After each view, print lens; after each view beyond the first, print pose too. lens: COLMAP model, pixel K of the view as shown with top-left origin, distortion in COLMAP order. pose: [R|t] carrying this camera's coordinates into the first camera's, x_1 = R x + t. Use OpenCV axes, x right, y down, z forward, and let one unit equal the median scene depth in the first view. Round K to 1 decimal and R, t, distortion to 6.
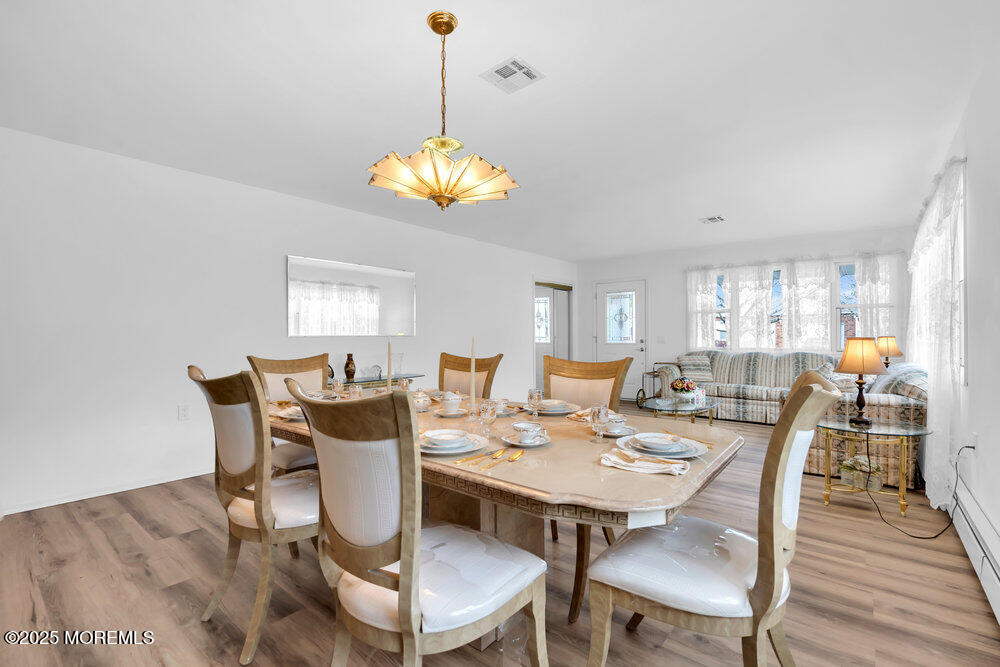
lens RADIAL K [[447.8, 0, 499.3], [0, 447.8, 340.0], [0, 0, 1]] dist [-0.000328, 0.000730]
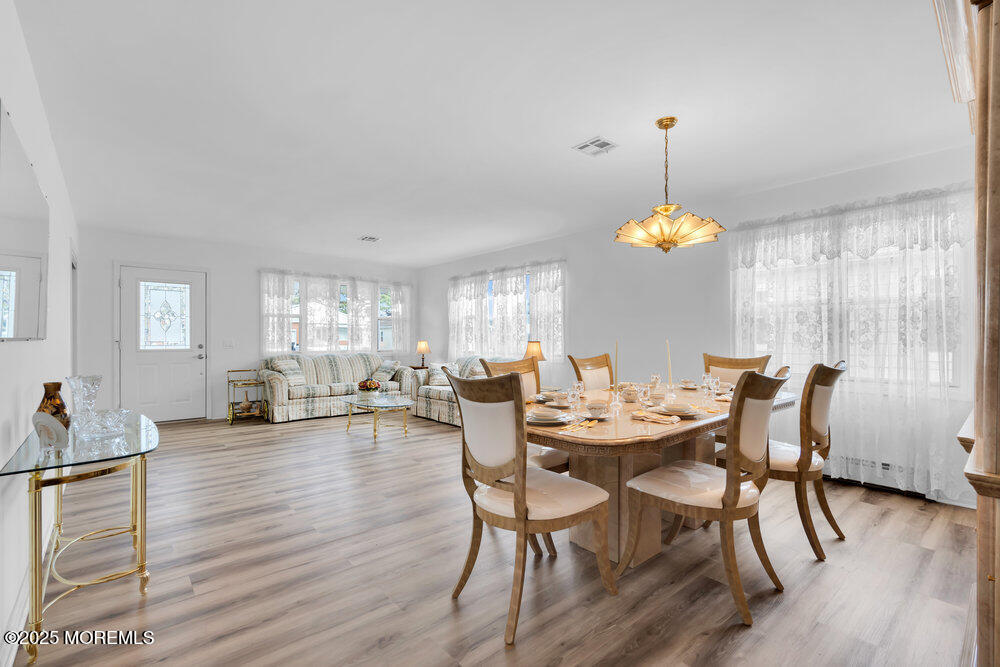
lens RADIAL K [[456.7, 0, 503.5], [0, 456.7, 340.6], [0, 0, 1]] dist [-0.002329, 0.000128]
pose [[0.172319, -0.001198, 0.985041, -0.539856], [0.009302, 0.999957, -0.000411, -0.003996], [-0.984997, 0.009233, 0.172322, 0.408820]]
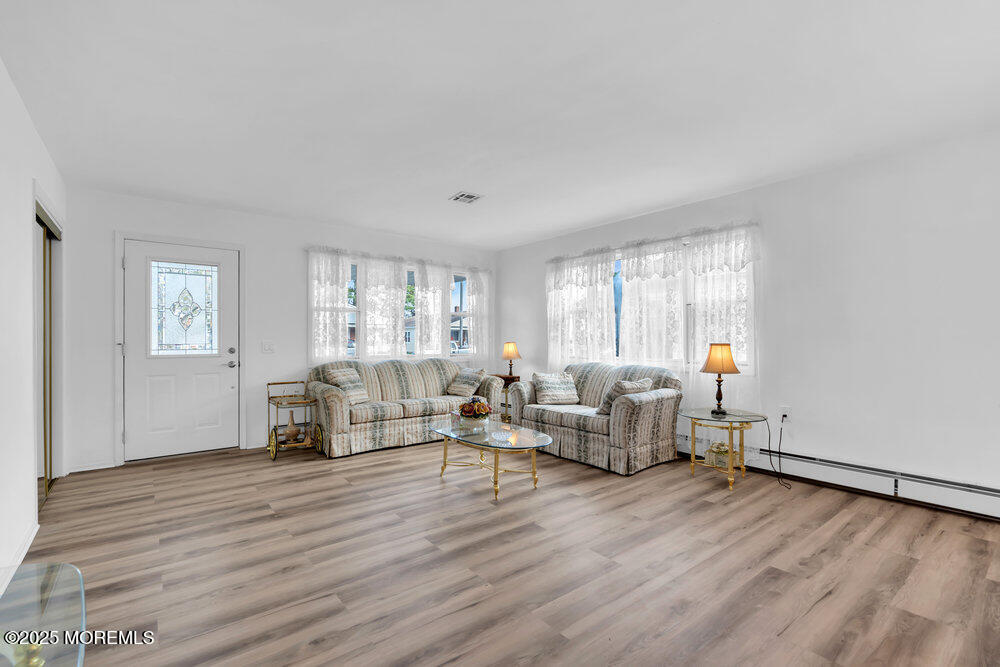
lens RADIAL K [[456.7, 0, 503.5], [0, 456.7, 340.6], [0, 0, 1]] dist [-0.002329, 0.000128]
pose [[0.214902, -0.001597, 0.976634, -0.273137], [0.010351, 0.999946, -0.000642, -0.009586], [-0.976581, 0.010247, 0.214907, 0.669066]]
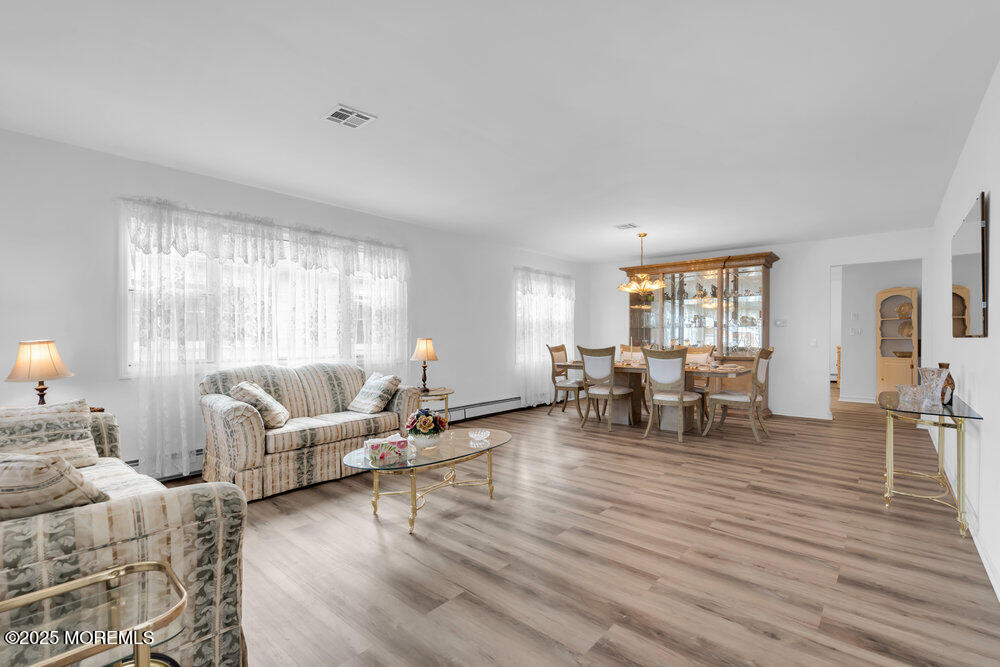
lens RADIAL K [[447.8, 0, 499.3], [0, 447.8, 340.0], [0, 0, 1]] dist [-0.000328, 0.000730]
pose [[-0.999580, -0.003795, 0.028715, 0.249978], [-0.003226, 0.999798, 0.019830, -0.017785], [-0.028784, 0.019730, -0.999391, 1.343282]]
